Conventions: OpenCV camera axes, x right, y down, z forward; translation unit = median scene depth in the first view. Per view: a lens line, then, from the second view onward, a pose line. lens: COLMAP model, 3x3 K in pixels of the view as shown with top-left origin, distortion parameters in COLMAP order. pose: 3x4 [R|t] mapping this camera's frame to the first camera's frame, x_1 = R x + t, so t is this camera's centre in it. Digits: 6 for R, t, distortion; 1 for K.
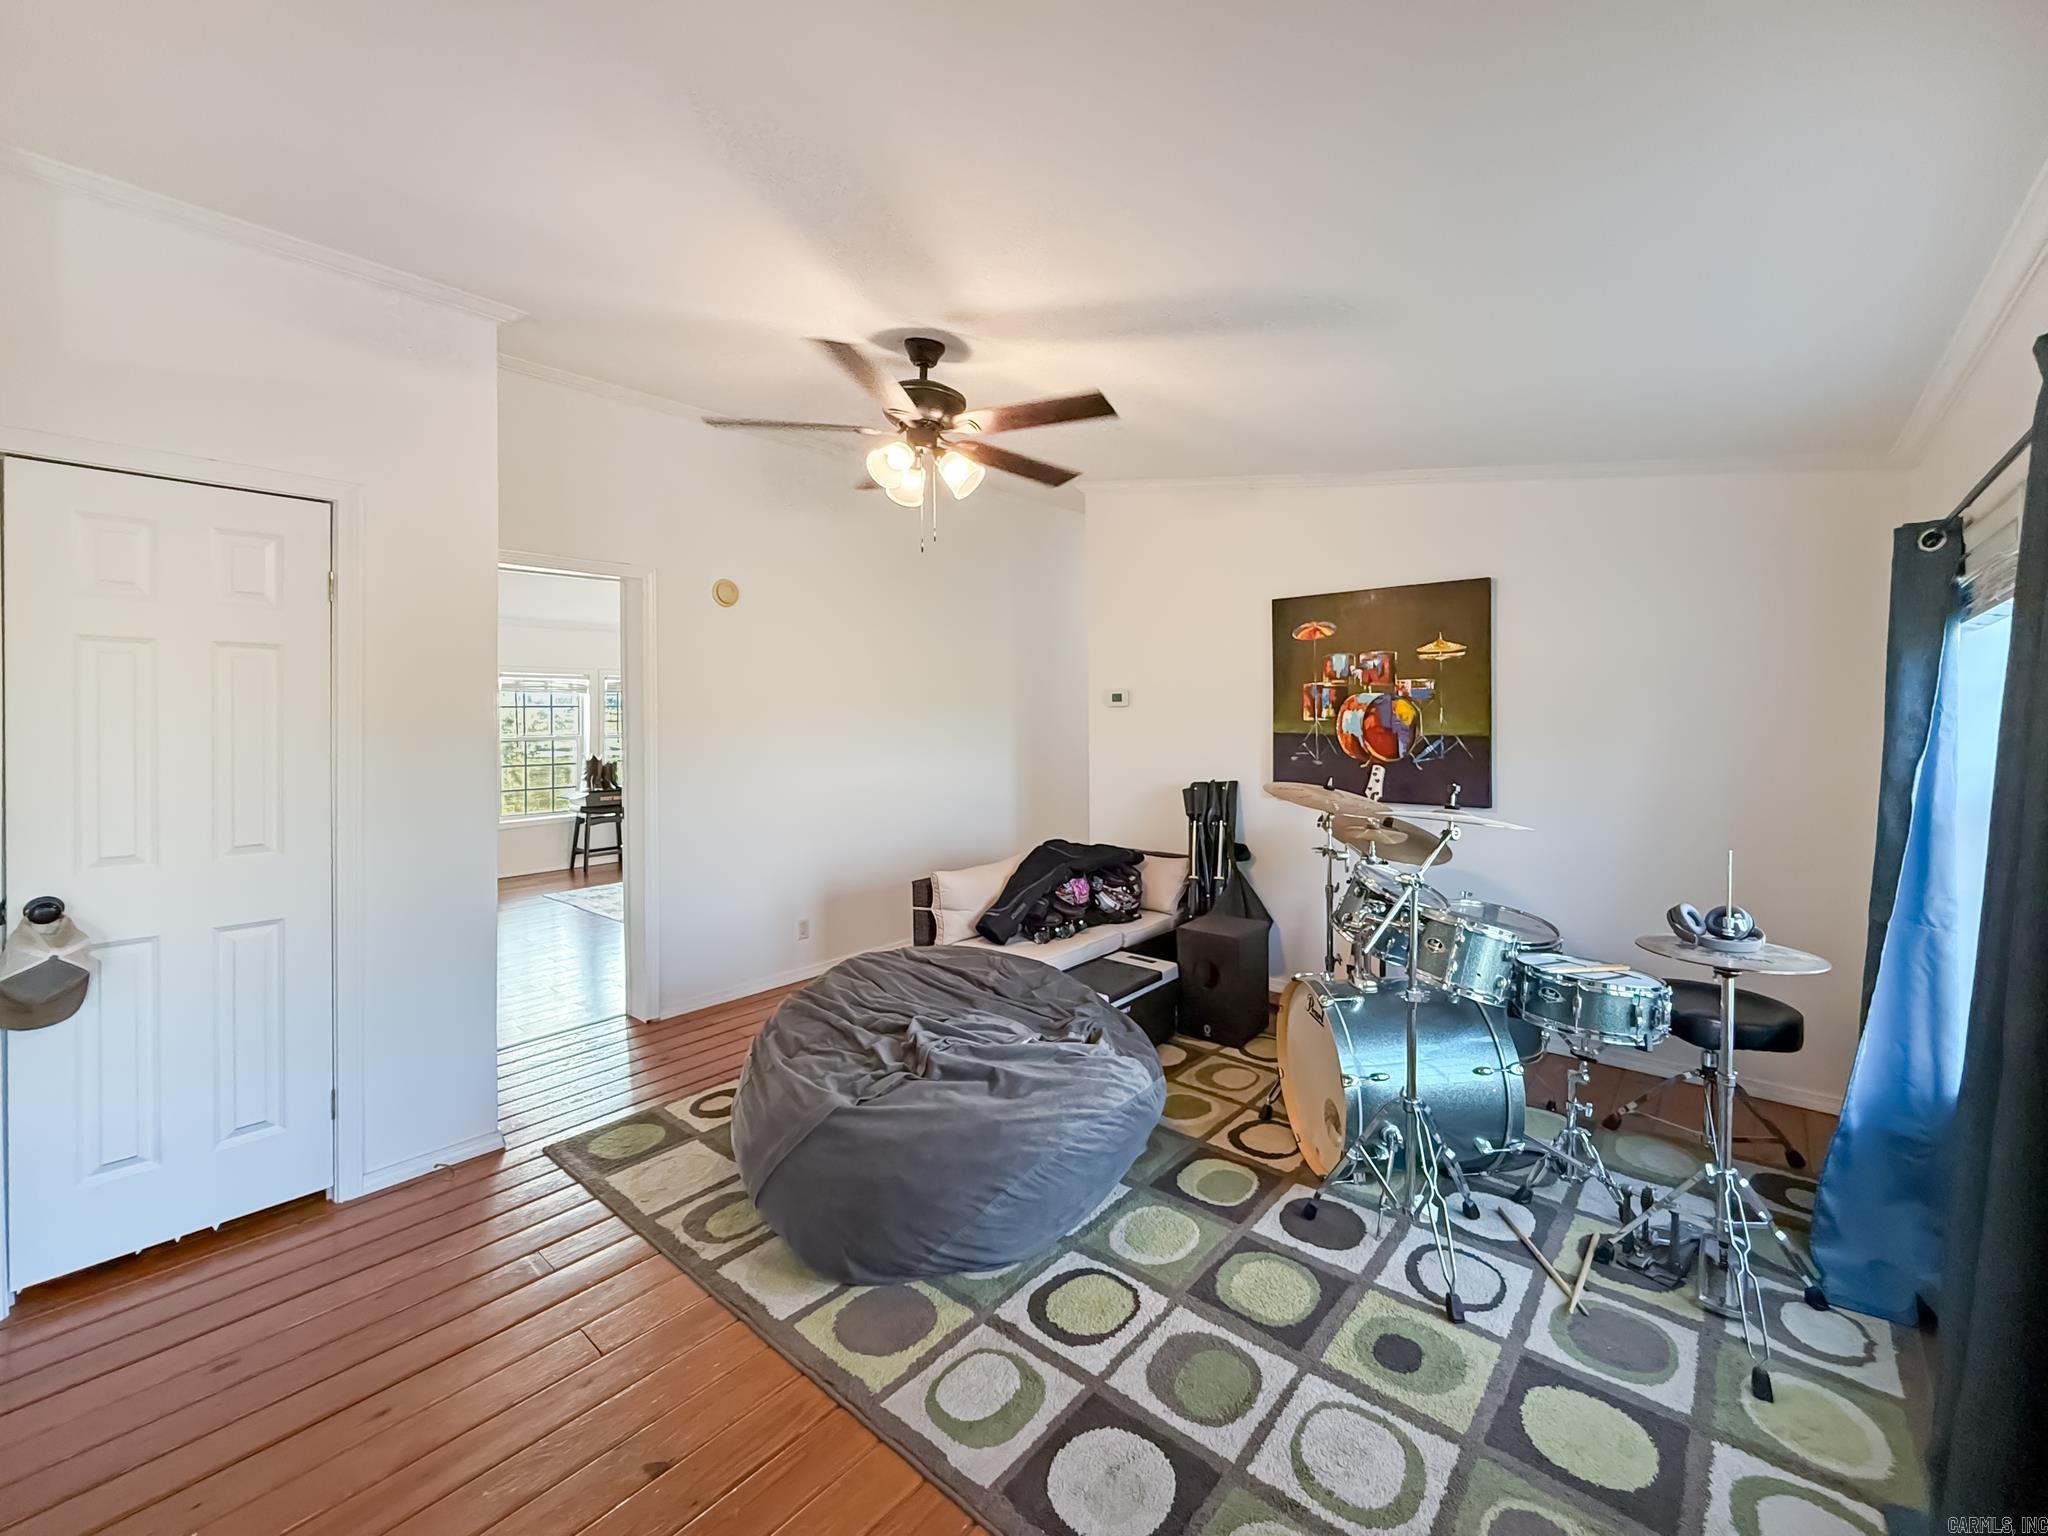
lens RADIAL K [[849.0, 0, 1033.5], [0, 849.0, 767.6], [0, 0, 1]] dist [0.000995, 0.000452]
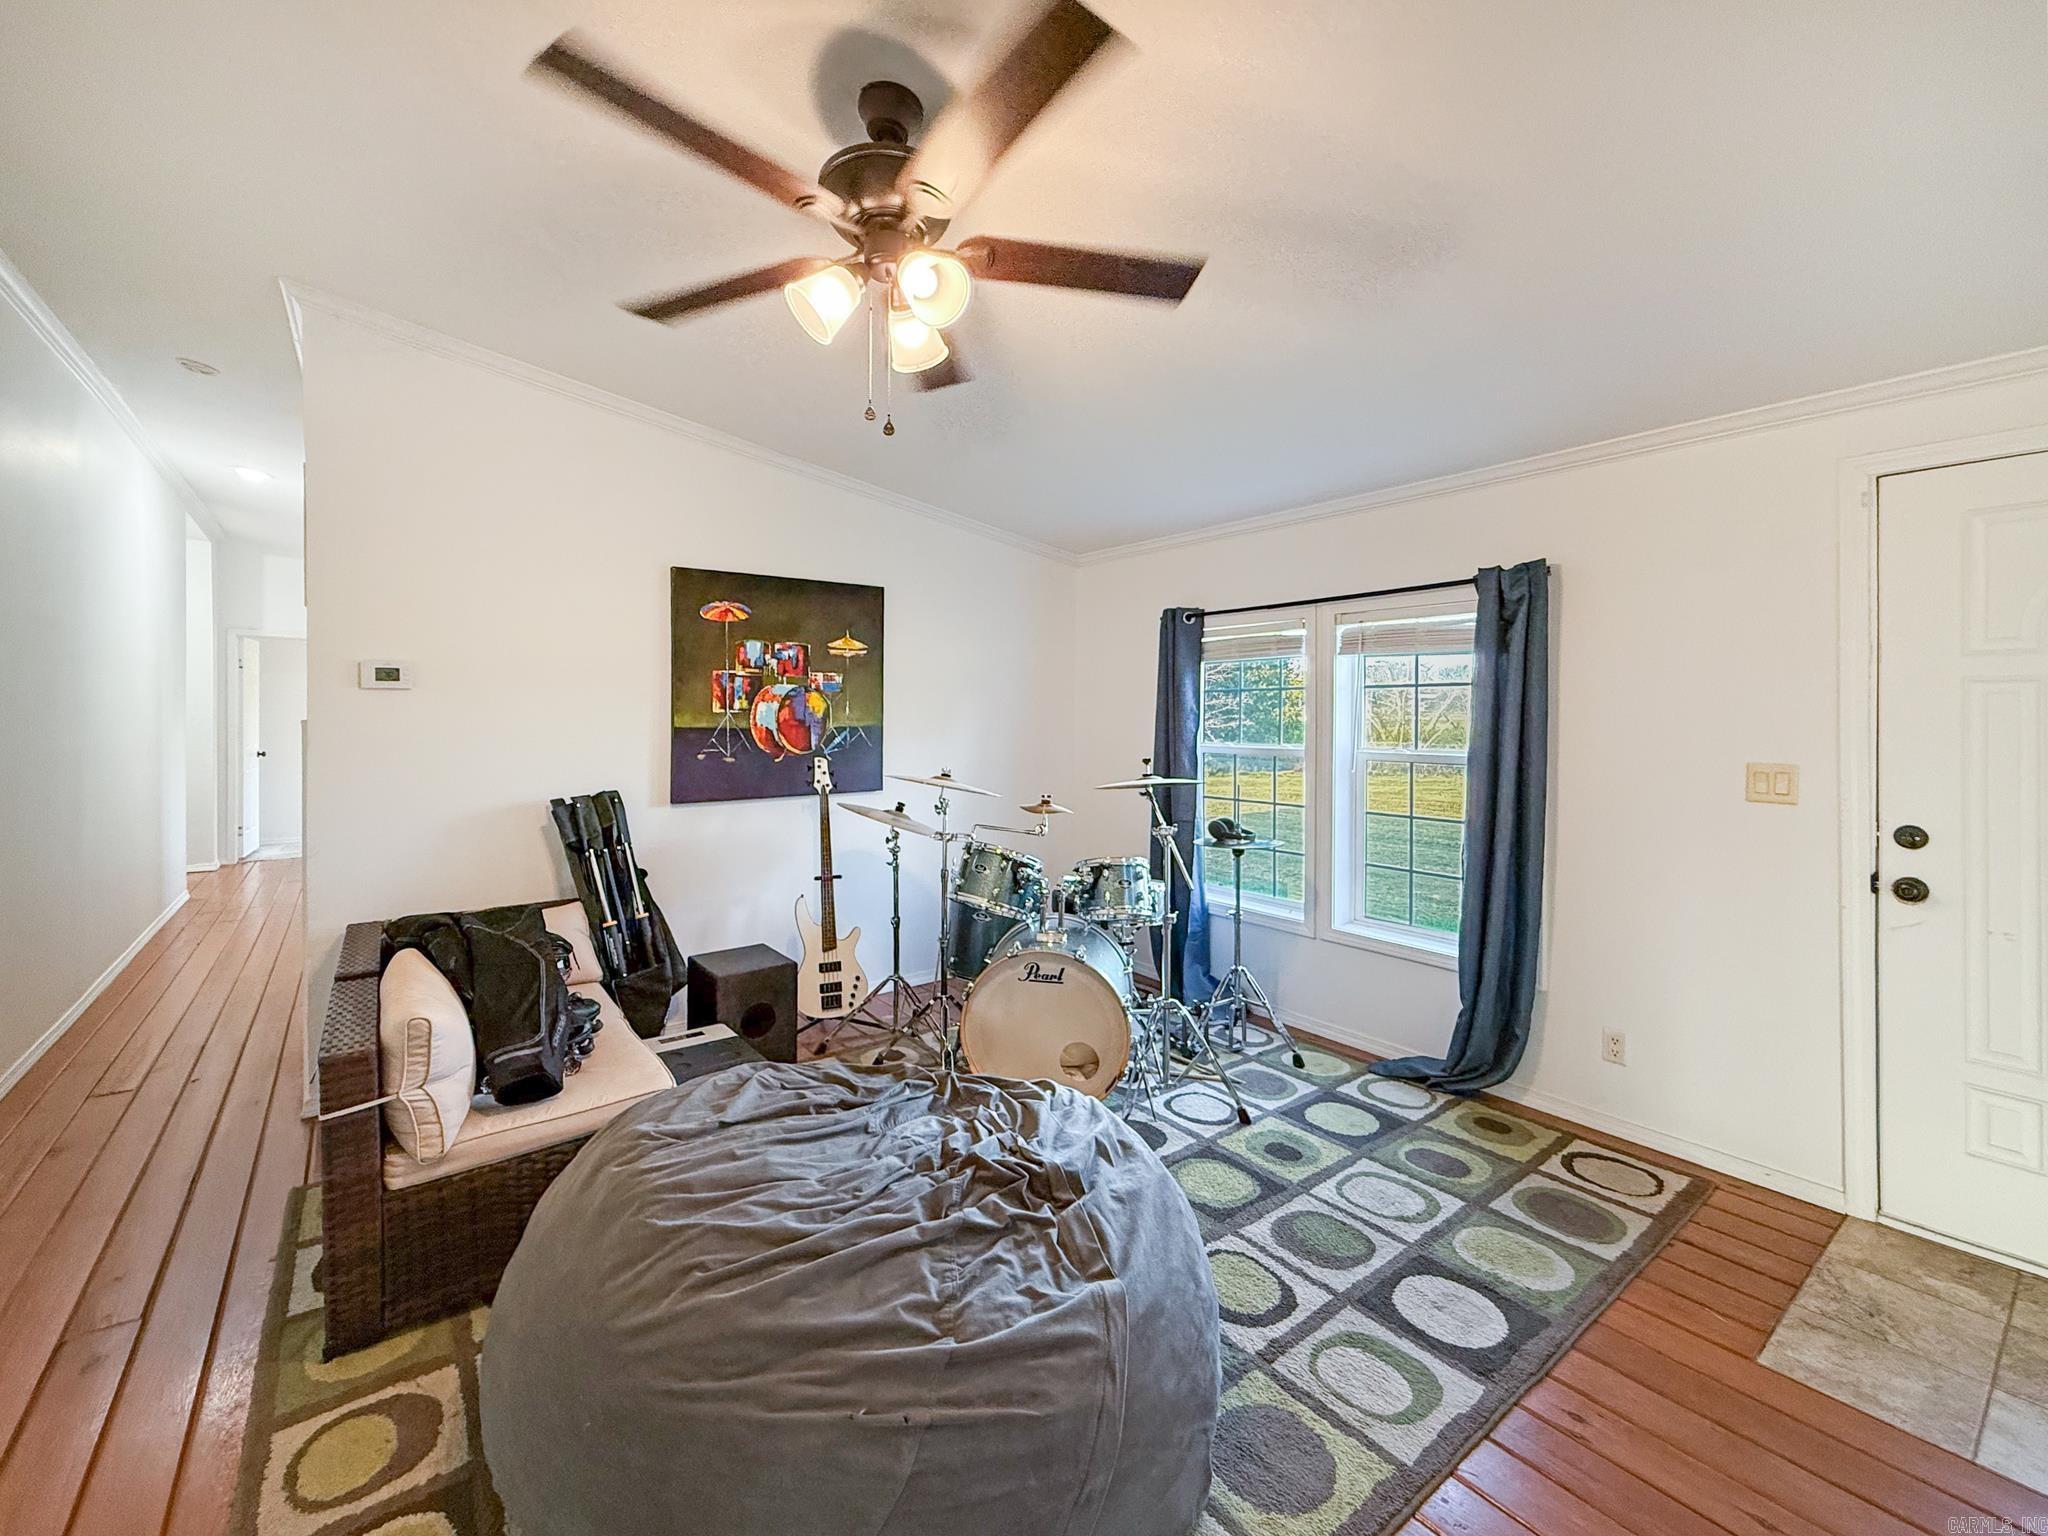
lens RADIAL K [[849.0, 0, 1028.4], [0, 849.0, 766.0], [0, 0, 1]] dist [0.000995, 0.000452]
pose [[0.216305, -0.055081, 0.974771, -0.518602], [0.057151, 0.997410, 0.043678, -0.022500], [-0.974652, 0.046261, 0.218893, 0.547898]]
